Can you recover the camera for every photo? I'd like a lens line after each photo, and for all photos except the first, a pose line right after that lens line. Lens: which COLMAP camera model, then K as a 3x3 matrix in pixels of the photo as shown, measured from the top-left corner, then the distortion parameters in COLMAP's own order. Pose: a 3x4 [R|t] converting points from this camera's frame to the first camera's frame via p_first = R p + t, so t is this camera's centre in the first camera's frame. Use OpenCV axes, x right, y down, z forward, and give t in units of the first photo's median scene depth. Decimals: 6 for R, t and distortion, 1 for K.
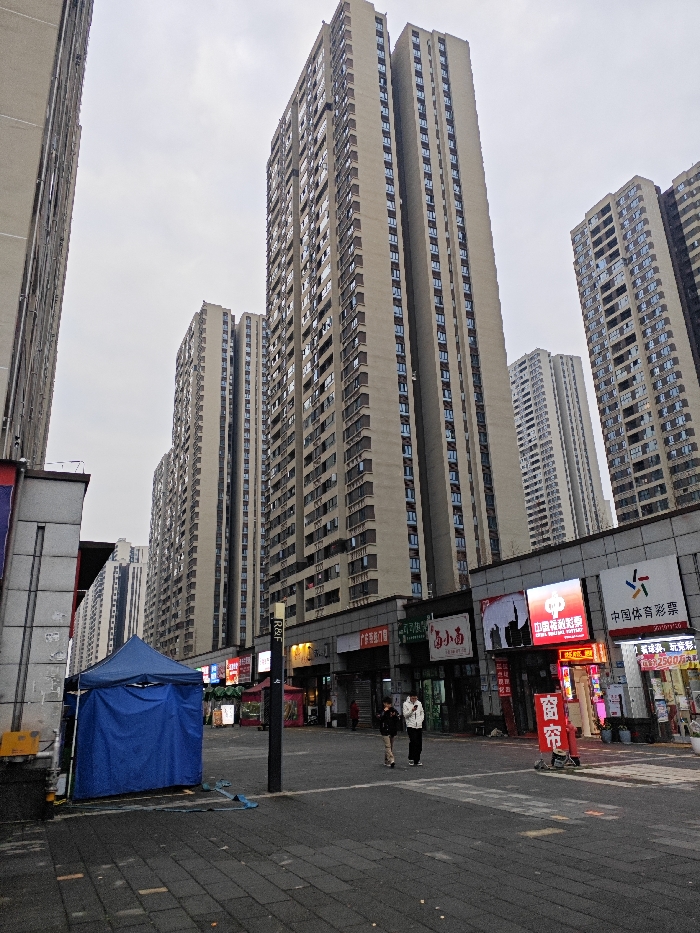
lens RADIAL K [[668.7, 0, 353.1], [0, 668.7, 463.6], [0, 0, 1]] dist [0.037567, -0.046798]
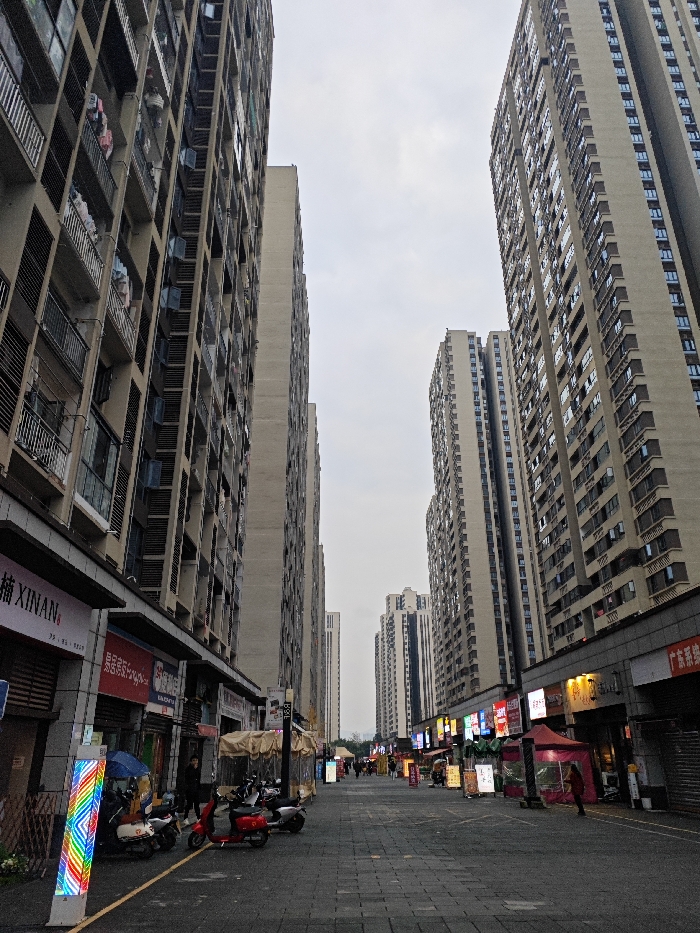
lens RADIAL K [[668.7, 0, 353.1], [0, 668.7, 463.6], [0, 0, 1]] dist [0.037567, -0.046798]
pose [[0.910542, -0.140593, -0.388775, 0.003444], [0.113029, 0.989229, -0.093013, 0.033129], [0.397664, 0.040749, 0.916626, 0.097736]]
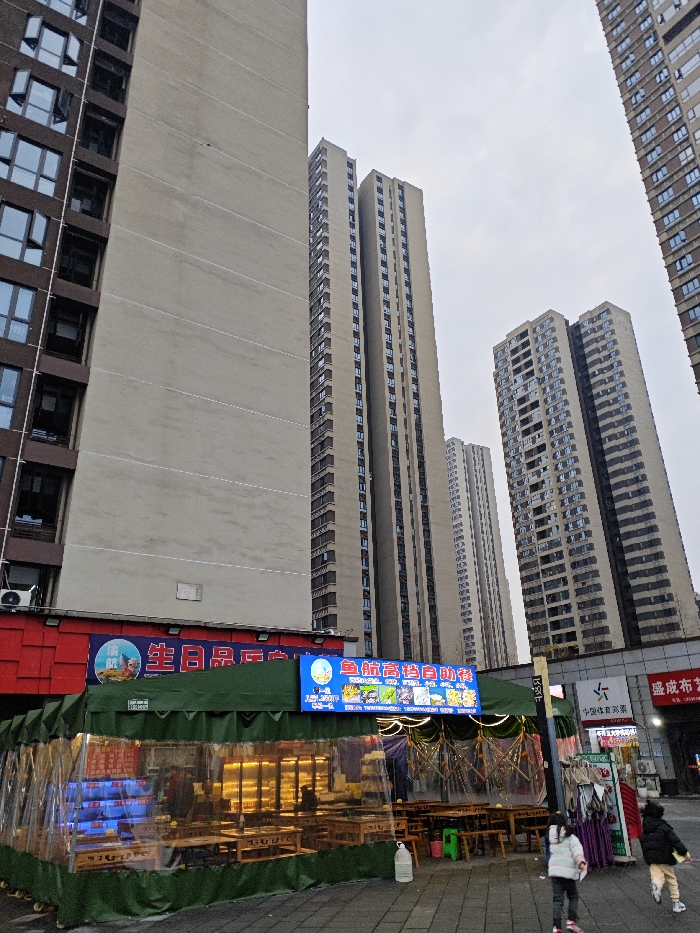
lens RADIAL K [[668.7, 0, 353.1], [0, 668.7, 463.6], [0, 0, 1]] dist [0.037567, -0.046798]
pose [[0.987105, 0.075975, 0.140892, -0.070702], [-0.062706, 0.993371, -0.096341, -0.028161], [-0.147278, 0.086264, 0.985326, -0.090283]]
